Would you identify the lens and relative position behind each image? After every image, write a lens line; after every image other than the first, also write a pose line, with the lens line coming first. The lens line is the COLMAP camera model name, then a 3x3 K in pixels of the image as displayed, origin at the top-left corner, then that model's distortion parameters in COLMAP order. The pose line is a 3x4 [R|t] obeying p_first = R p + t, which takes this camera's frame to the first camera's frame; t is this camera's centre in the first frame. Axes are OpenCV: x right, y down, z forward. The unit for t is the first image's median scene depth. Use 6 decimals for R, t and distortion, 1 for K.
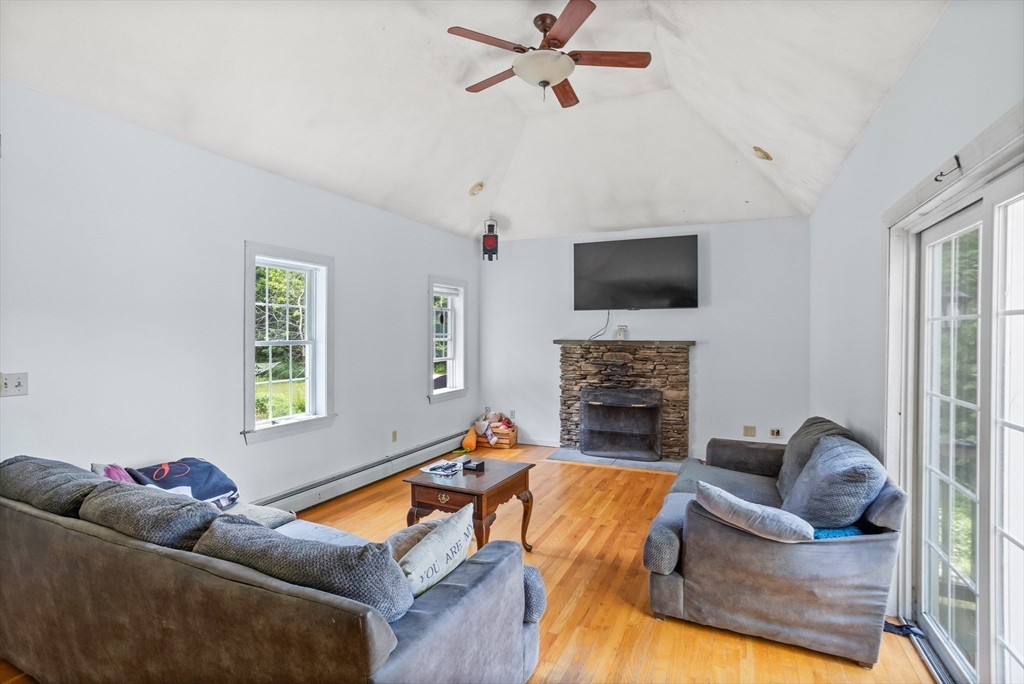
lens RADIAL K [[491.1, 0, 513.5], [0, 491.1, 333.4], [0, 0, 1]] dist [-0.042113, 0.000572]
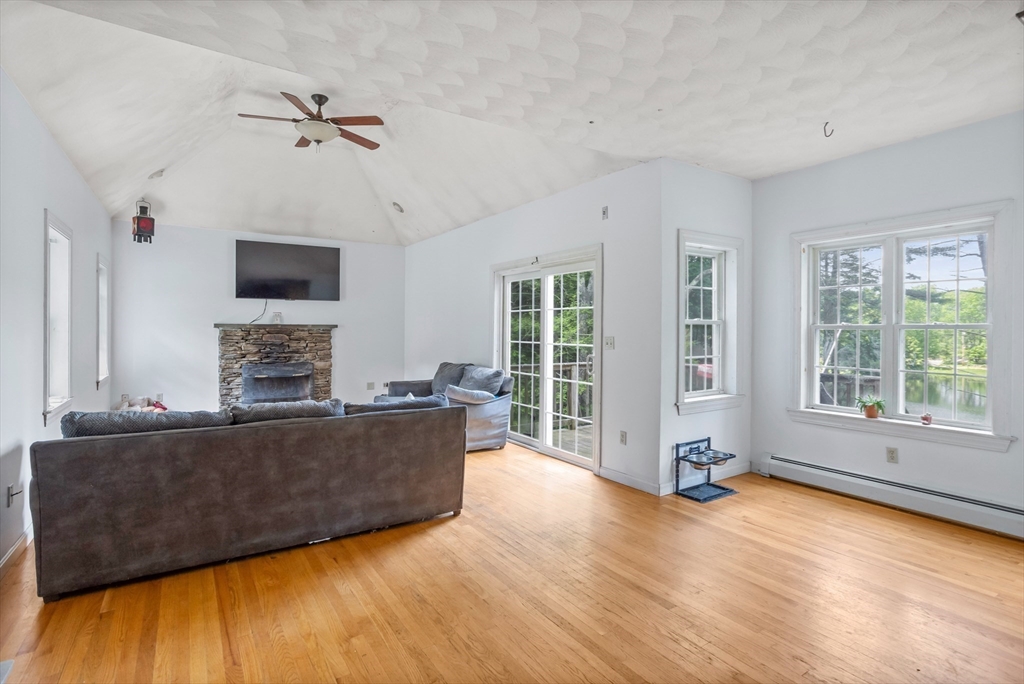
lens RADIAL K [[491.1, 0, 513.5], [0, 491.1, 333.4], [0, 0, 1]] dist [-0.042113, 0.000572]
pose [[0.541256, -0.008682, 0.840813, -0.479713], [-0.004646, 0.999901, 0.013315, 0.017773], [-0.840845, -0.011113, 0.541161, -0.155793]]
